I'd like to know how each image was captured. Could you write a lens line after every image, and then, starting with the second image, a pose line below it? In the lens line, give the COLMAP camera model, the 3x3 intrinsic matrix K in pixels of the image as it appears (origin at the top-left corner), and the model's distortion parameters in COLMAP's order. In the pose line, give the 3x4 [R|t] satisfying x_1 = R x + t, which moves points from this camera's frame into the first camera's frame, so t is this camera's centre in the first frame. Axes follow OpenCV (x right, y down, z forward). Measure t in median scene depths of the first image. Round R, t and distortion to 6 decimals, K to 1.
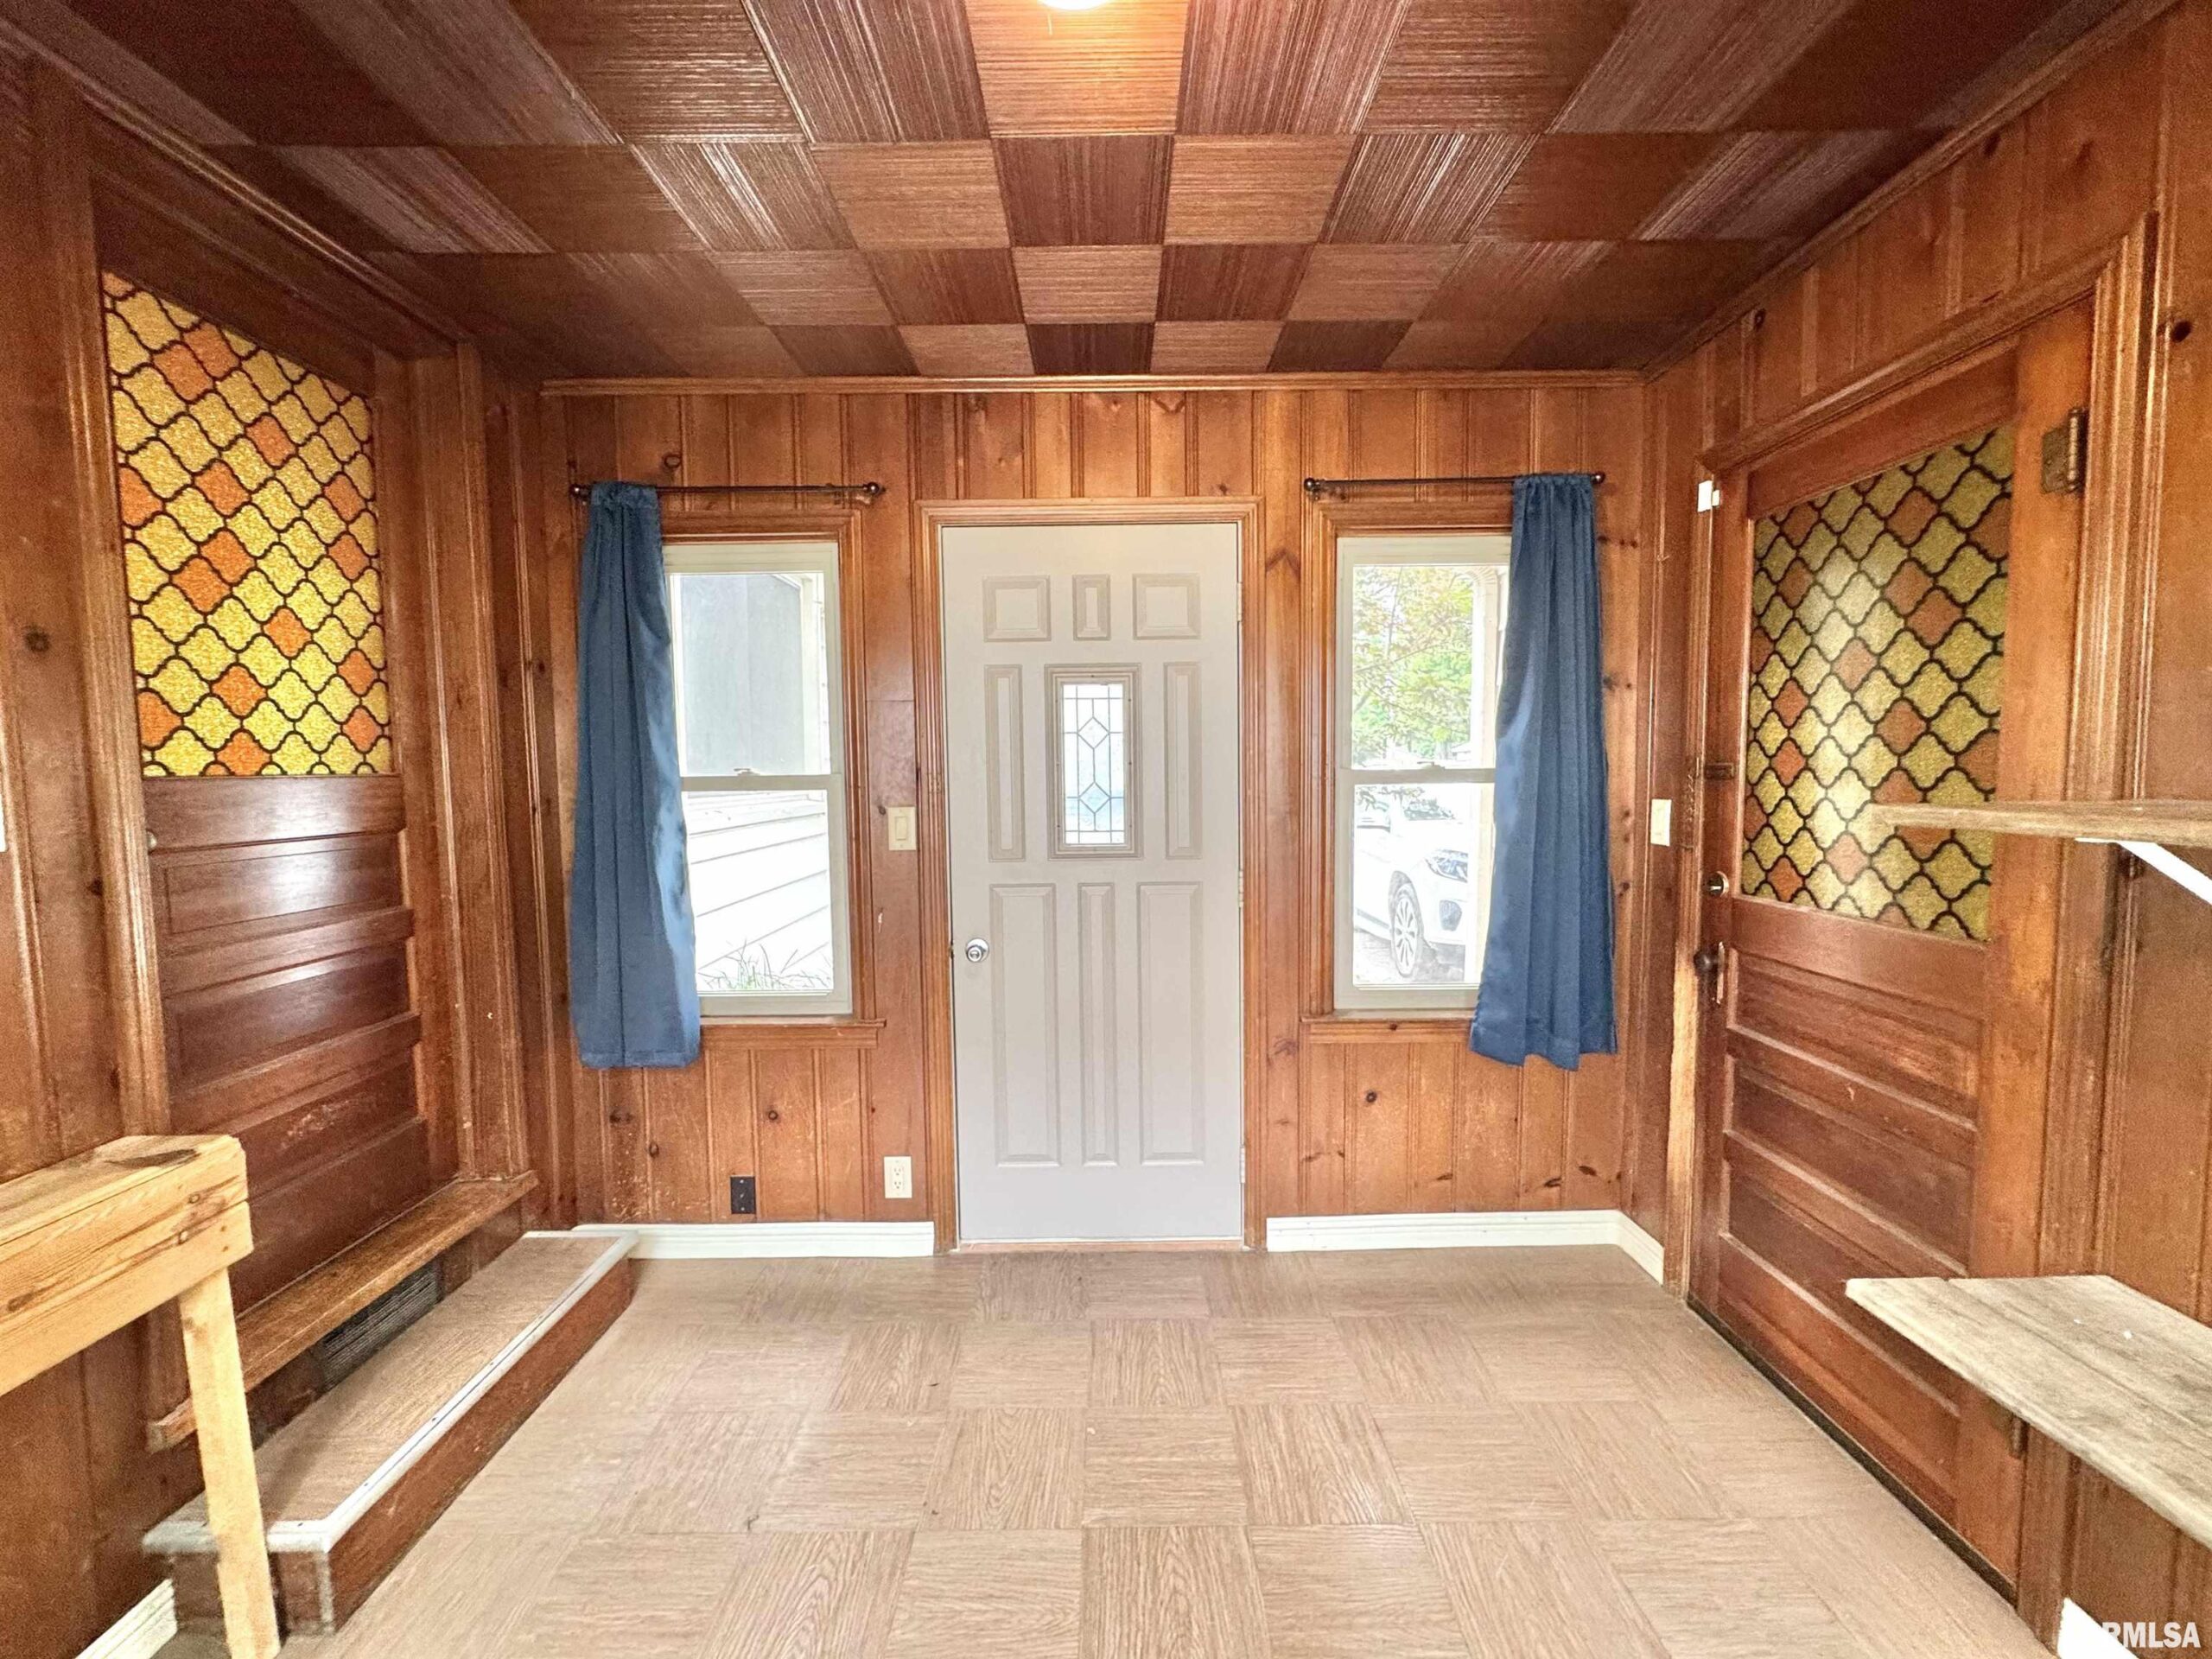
lens RADIAL K [[878.8, 0, 1105.7], [0, 878.8, 825.7], [0, 0, 1]] dist [-0.000641, -0.000070]
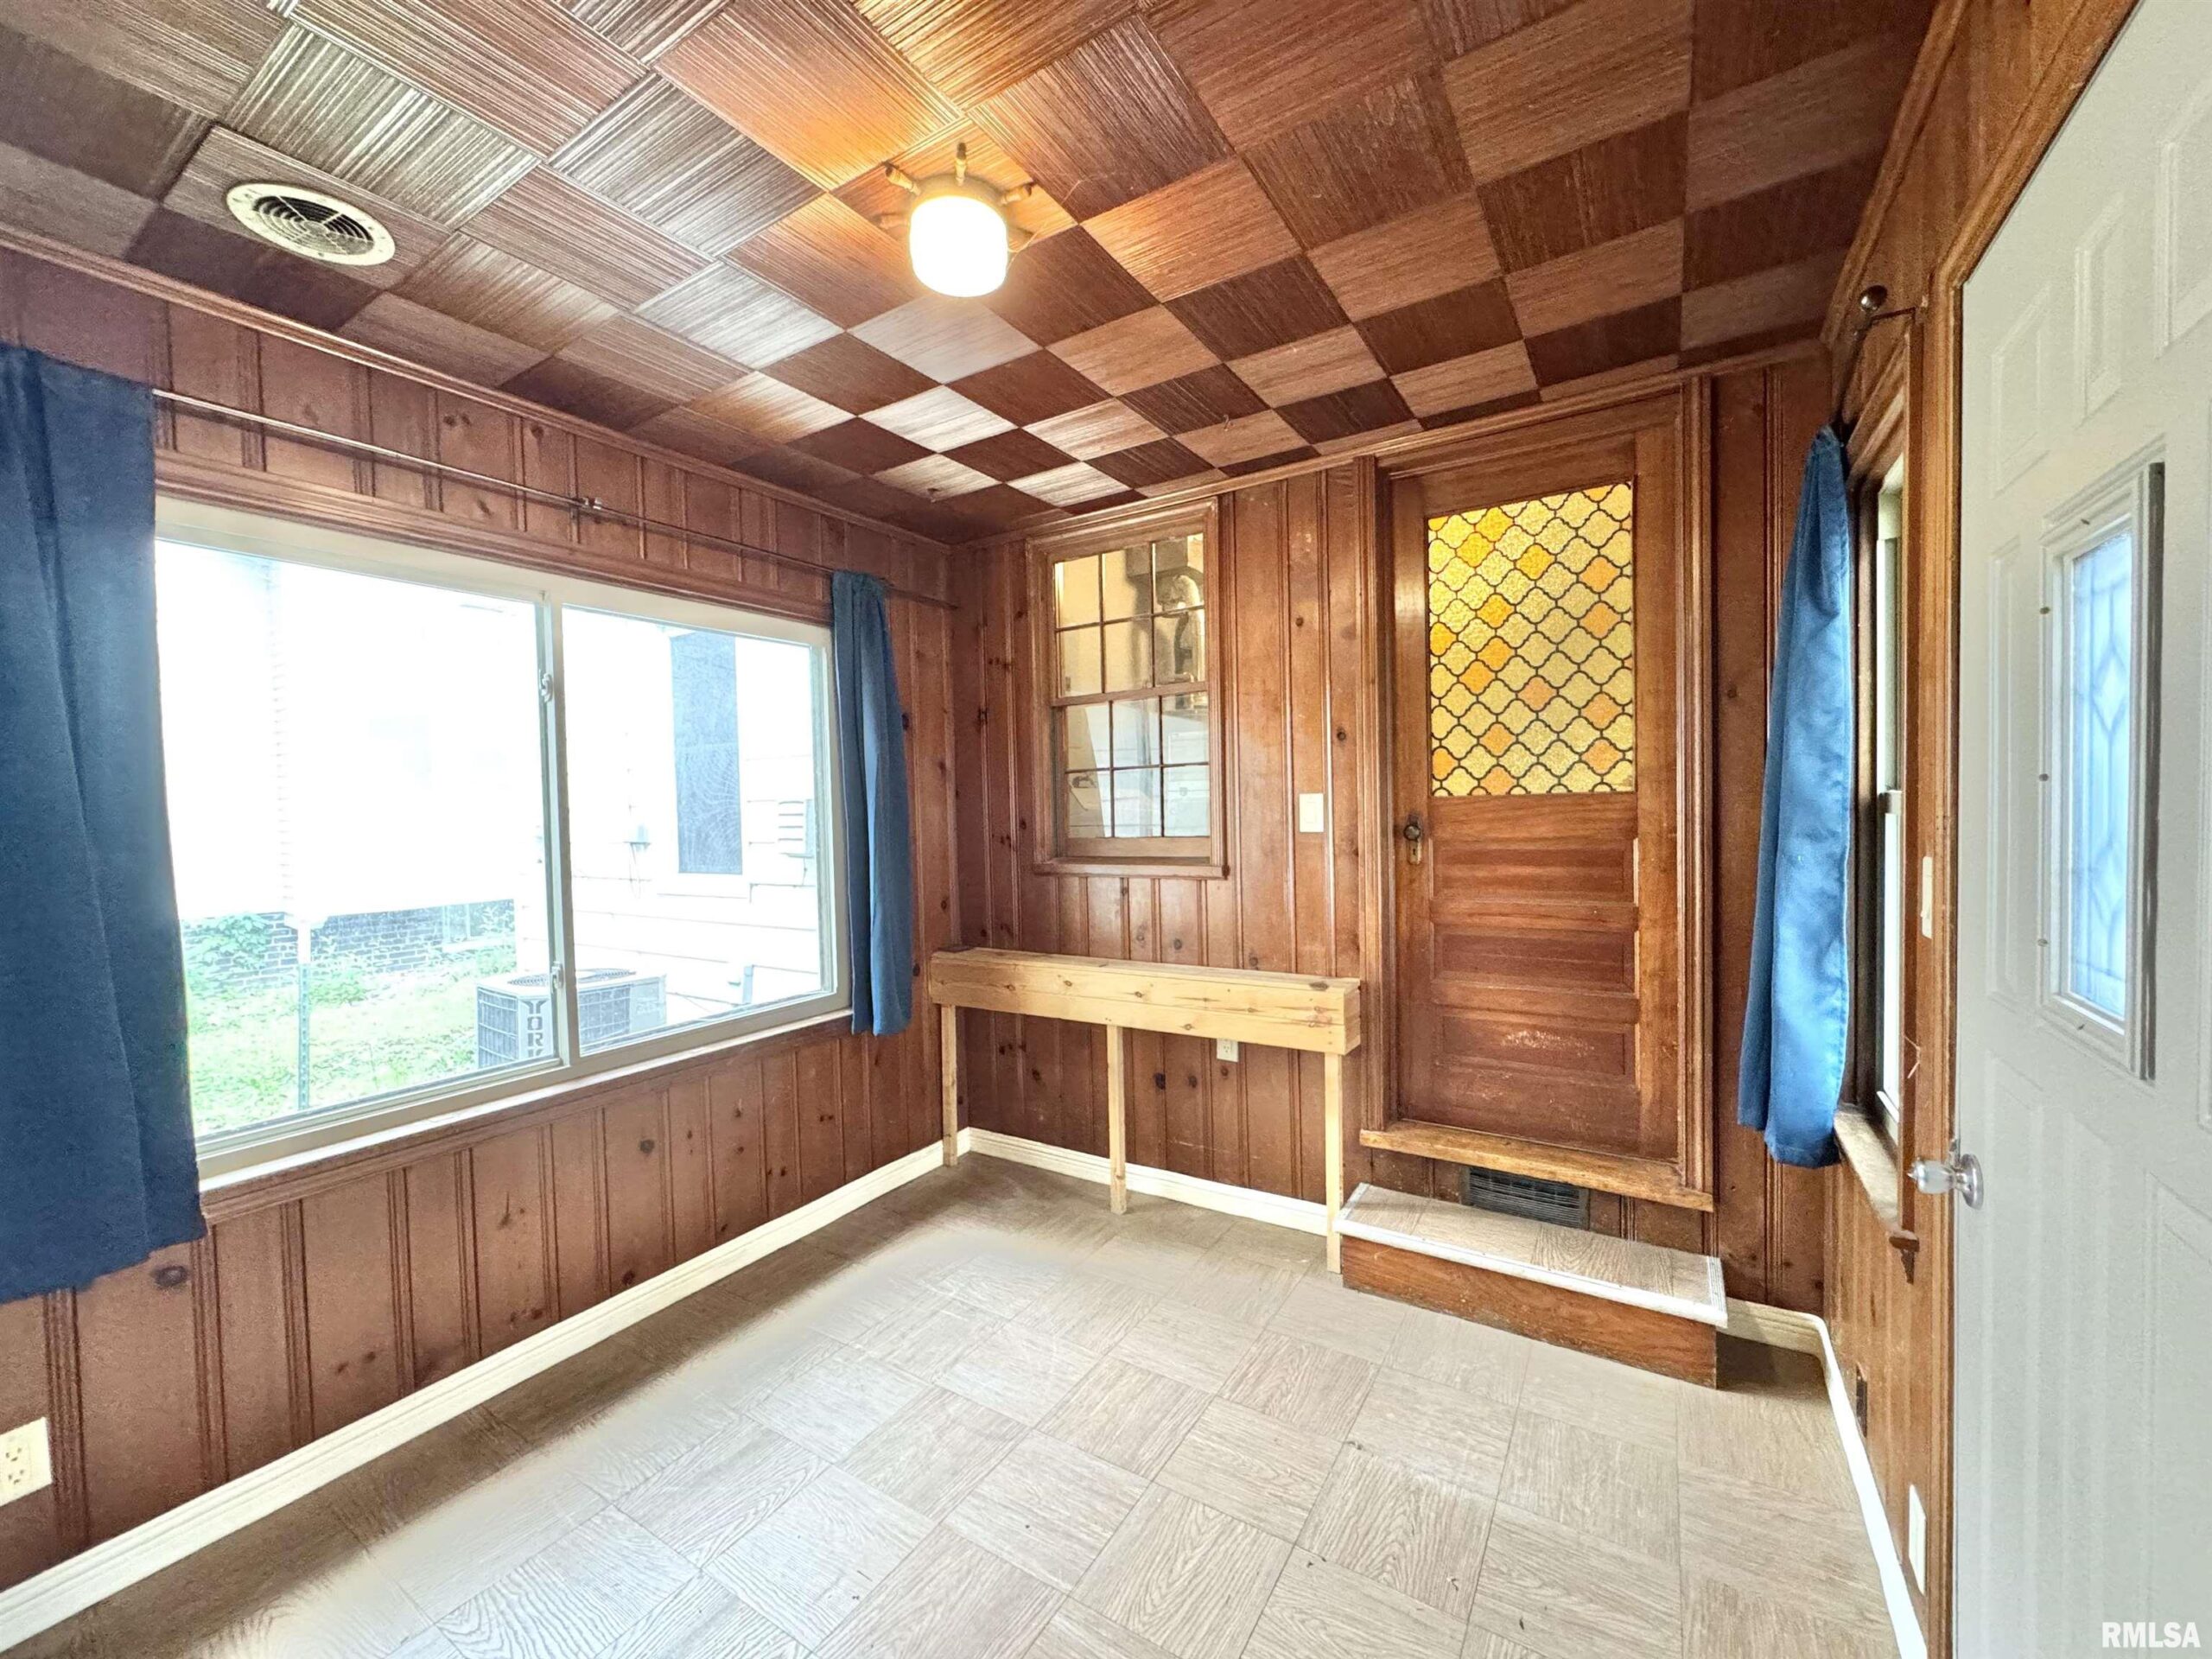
lens RADIAL K [[878.8, 0, 1105.7], [0, 878.8, 825.7], [0, 0, 1]] dist [-0.000641, -0.000070]
pose [[-0.532351, 0.050575, -0.845012, 0.646666], [-0.023173, 0.996969, 0.074269, -0.094957], [0.846207, 0.059119, -0.529565, 1.165059]]
